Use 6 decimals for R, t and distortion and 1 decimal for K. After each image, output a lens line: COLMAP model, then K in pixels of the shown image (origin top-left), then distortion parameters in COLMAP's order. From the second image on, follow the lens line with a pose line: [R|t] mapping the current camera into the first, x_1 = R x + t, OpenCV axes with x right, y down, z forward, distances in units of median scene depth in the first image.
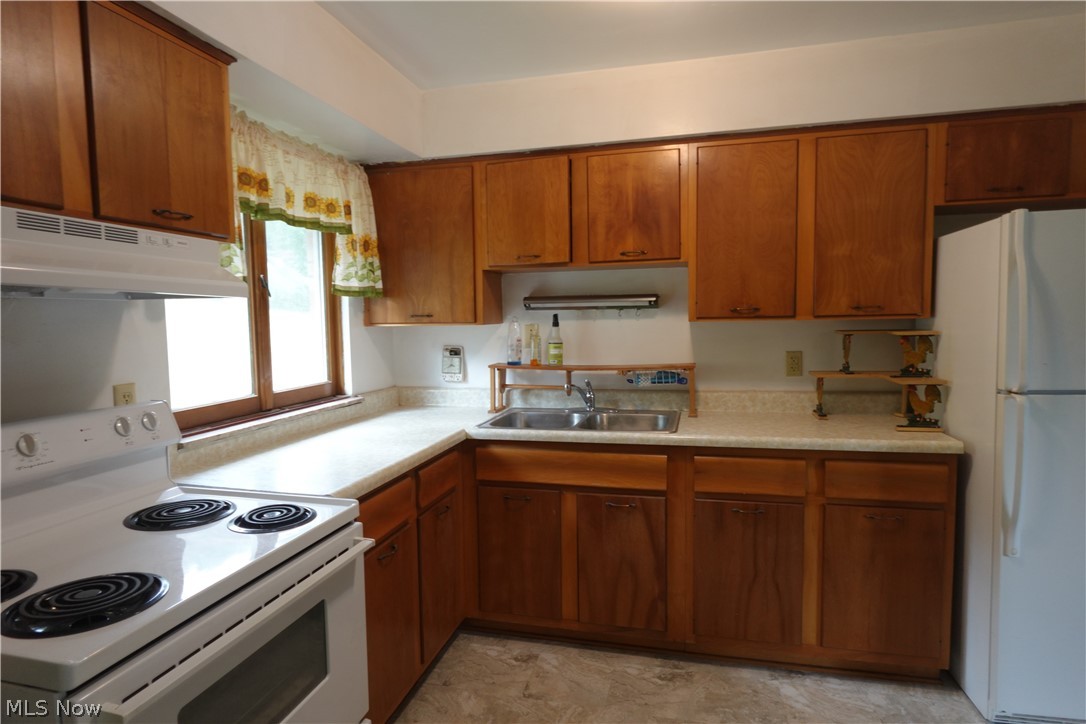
lens RADIAL K [[614.6, 0, 543.9], [0, 614.6, 361.3], [0, 0, 1]] dist [-0.006782, 0.002504]
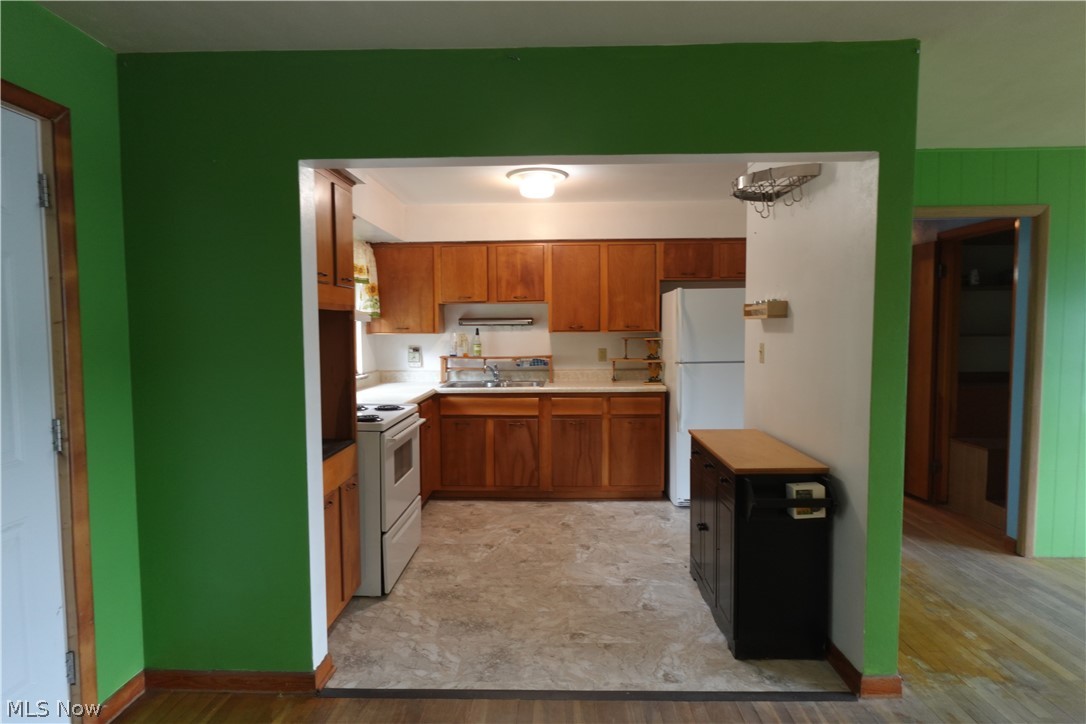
lens RADIAL K [[614.6, 0, 541.1], [0, 614.6, 360.0], [0, 0, 1]] dist [-0.006782, 0.002504]
pose [[0.977350, -0.002216, 0.211617, -0.216308], [0.006722, 0.999766, -0.020576, 0.066513], [-0.211522, 0.021533, 0.977136, -0.969502]]
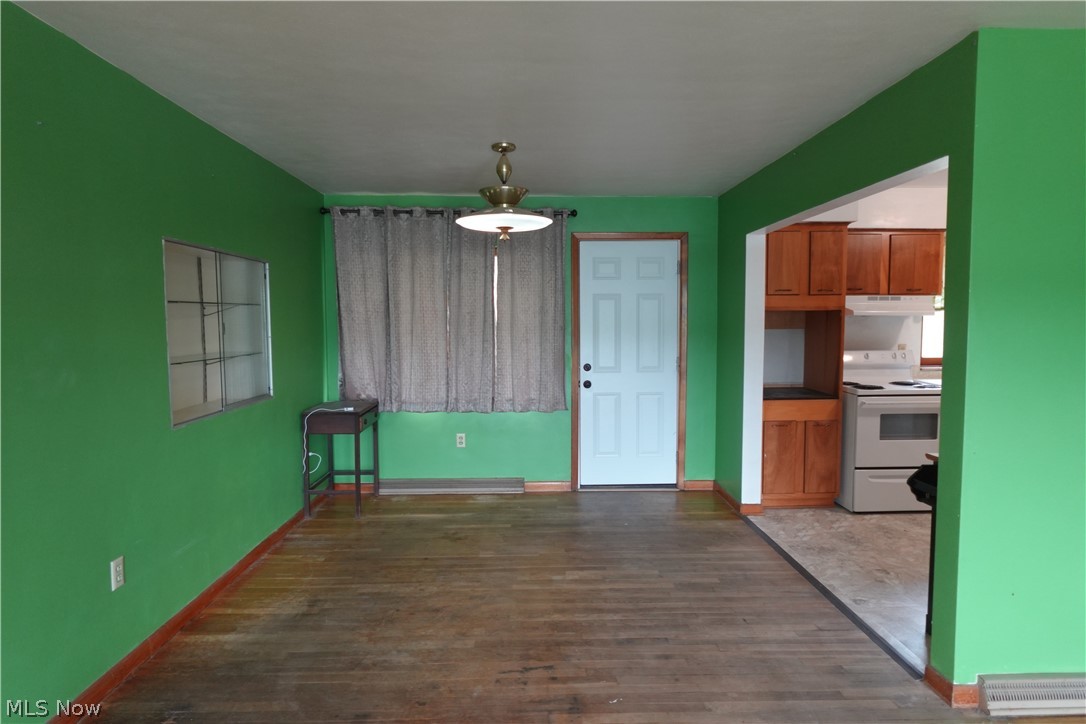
lens RADIAL K [[614.6, 0, 542.6], [0, 614.6, 364.2], [0, 0, 1]] dist [-0.006782, 0.002504]
pose [[0.260199, 0.085835, -0.961732, 1.204940], [-0.069452, 0.995125, 0.070025, 0.033337], [0.963054, 0.048574, 0.264892, -1.017650]]
